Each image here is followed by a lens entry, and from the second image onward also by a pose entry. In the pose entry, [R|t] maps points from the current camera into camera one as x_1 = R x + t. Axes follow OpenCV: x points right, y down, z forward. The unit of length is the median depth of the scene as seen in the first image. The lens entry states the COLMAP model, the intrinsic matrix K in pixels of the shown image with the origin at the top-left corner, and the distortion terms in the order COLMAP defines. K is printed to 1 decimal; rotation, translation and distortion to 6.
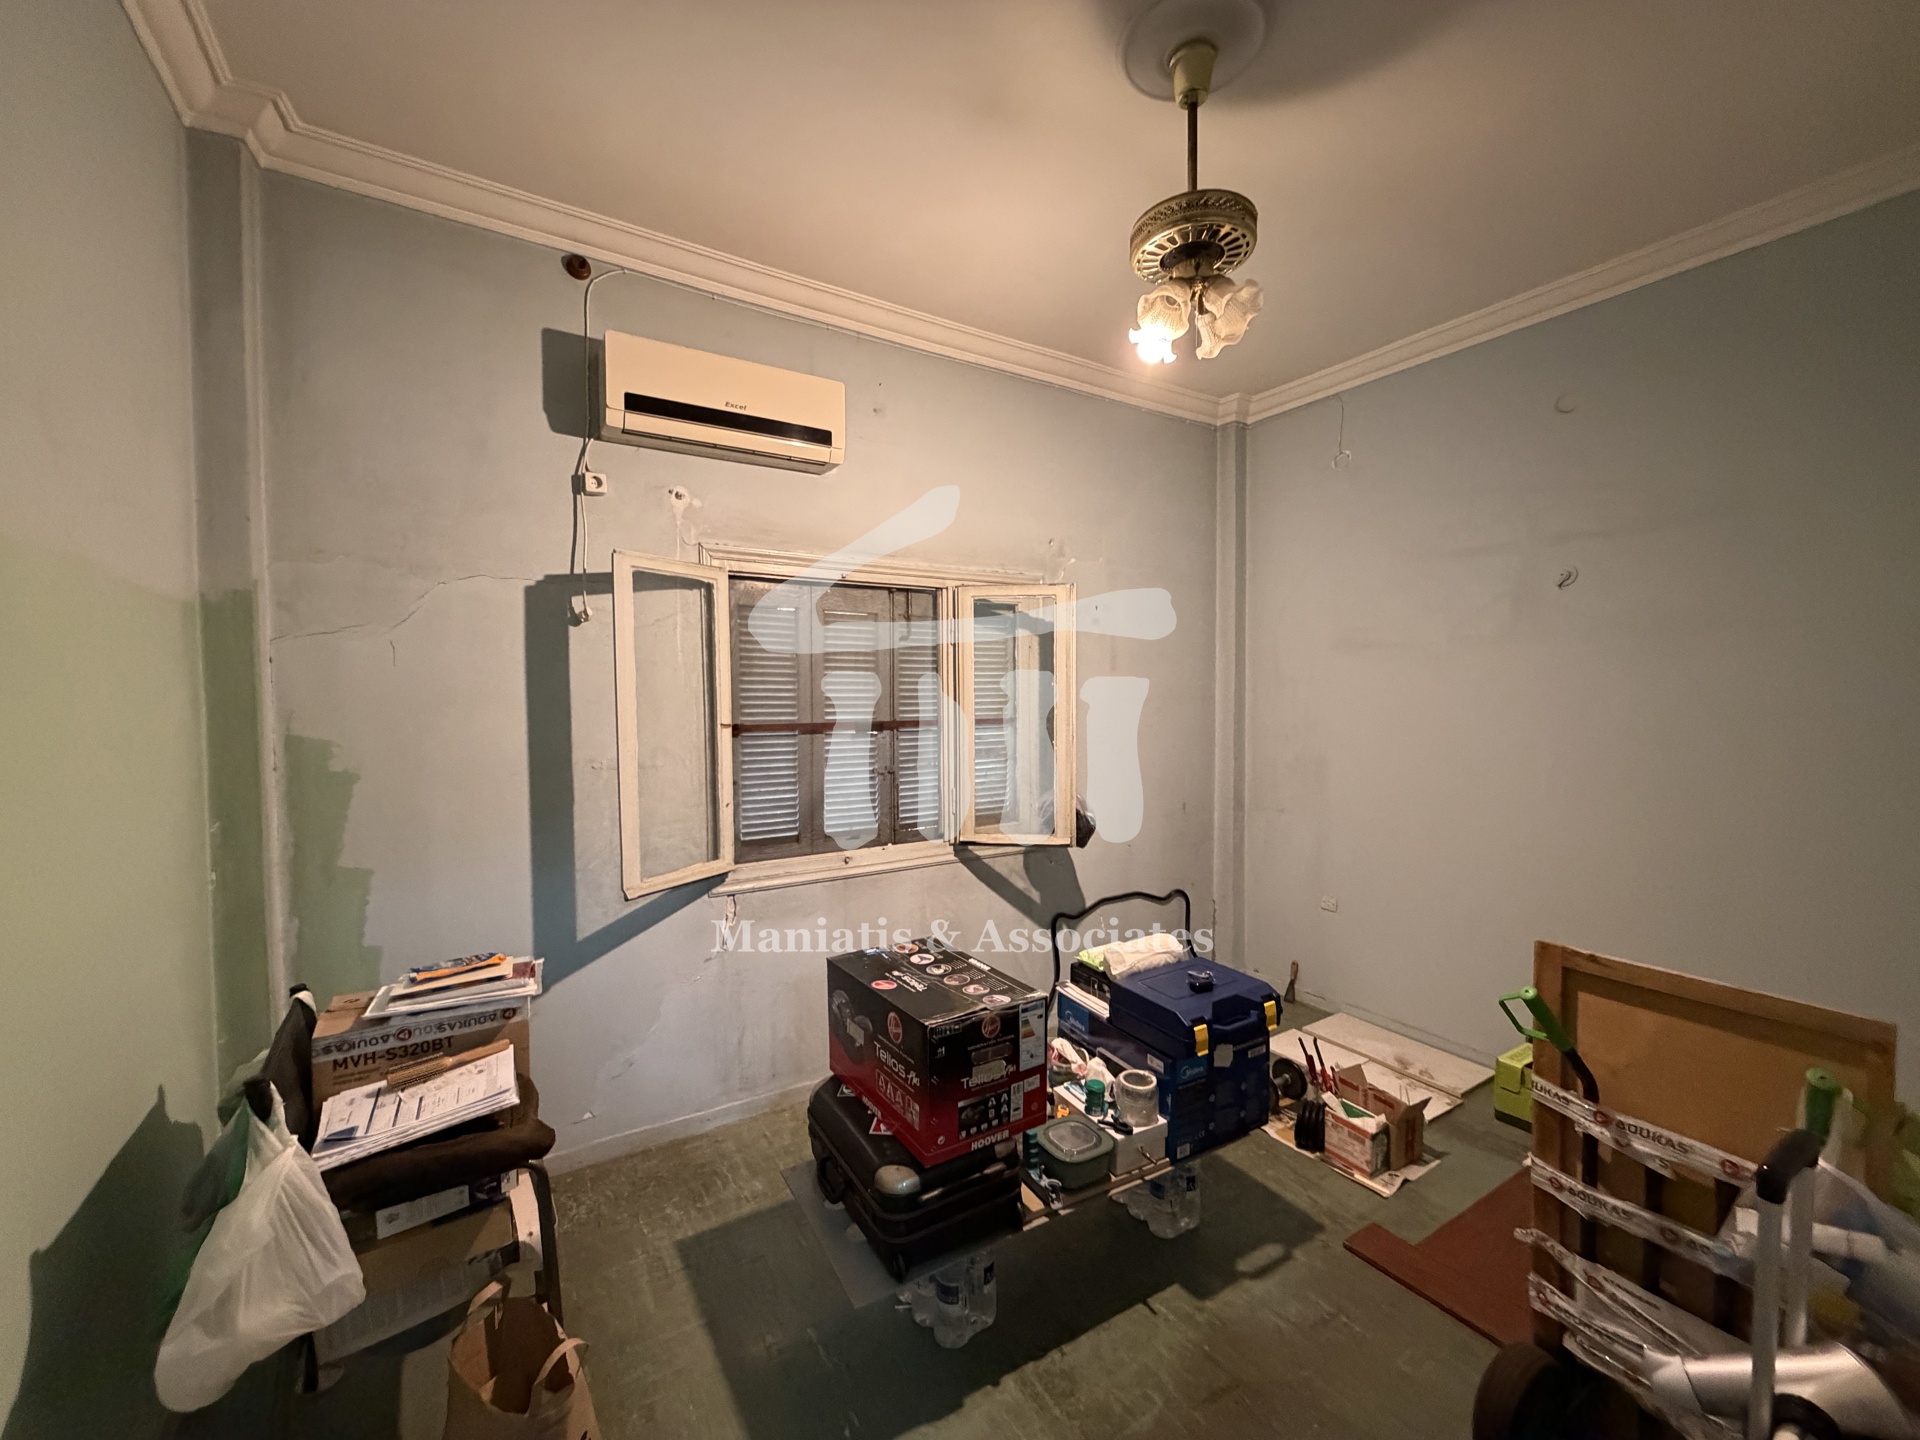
lens RADIAL K [[762.3, 0, 951.9], [0, 762.3, 719.4], [0, 0, 1]] dist [-0.000855, 0.000177]
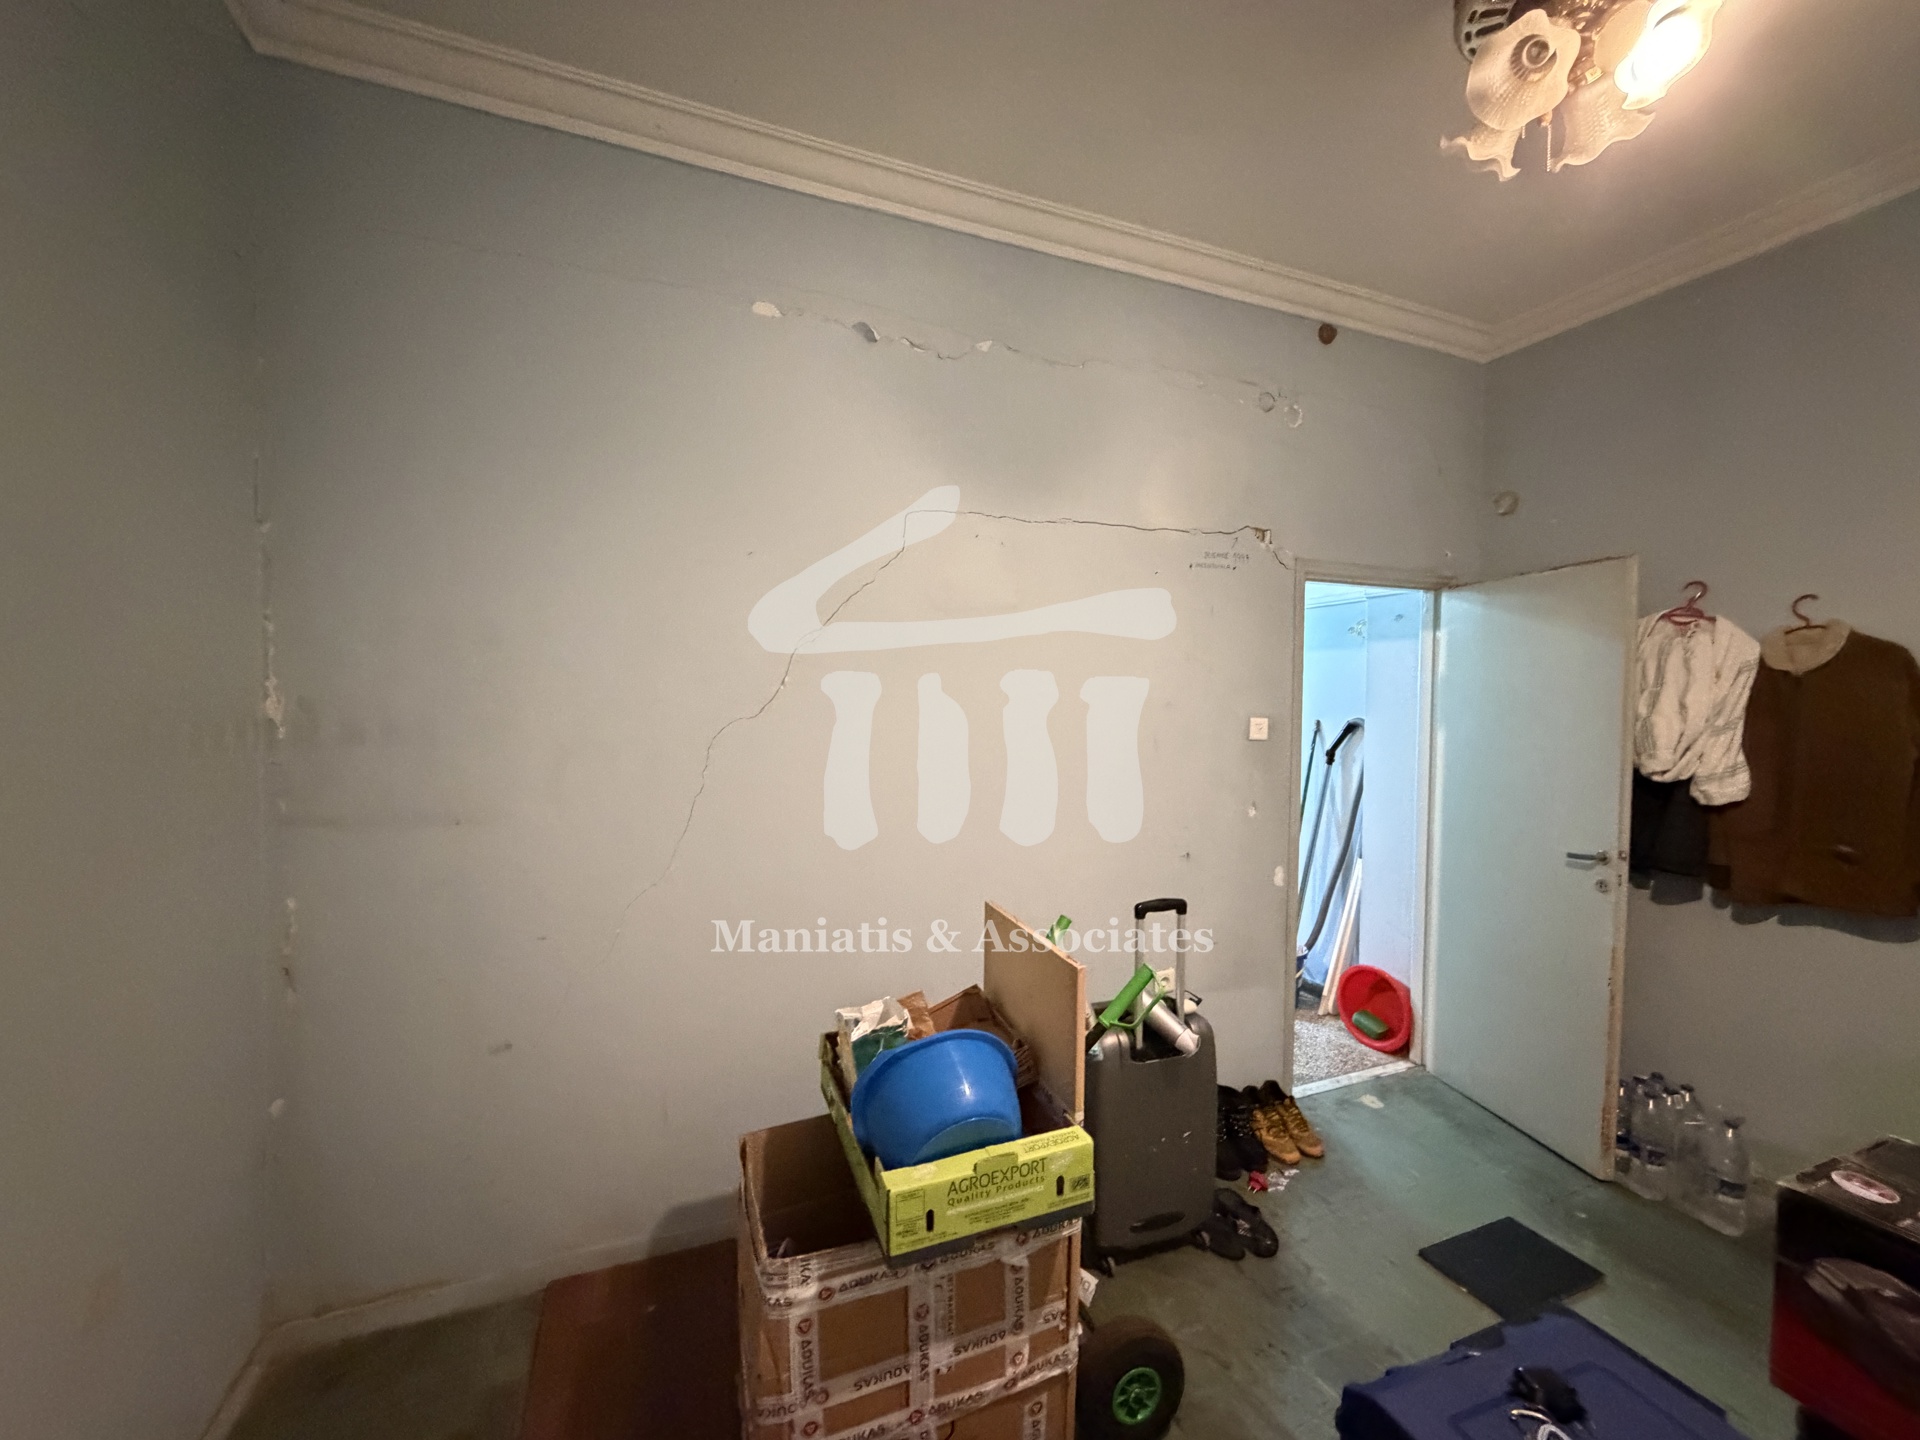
lens RADIAL K [[762.3, 0, 954.1], [0, 762.3, 720.1], [0, 0, 1]] dist [-0.000855, 0.000177]
pose [[-0.984173, -0.008749, 0.176996, 0.589971], [0.002211, 0.998097, 0.061628, -0.048021], [-0.177198, 0.061044, -0.982280, 1.476414]]
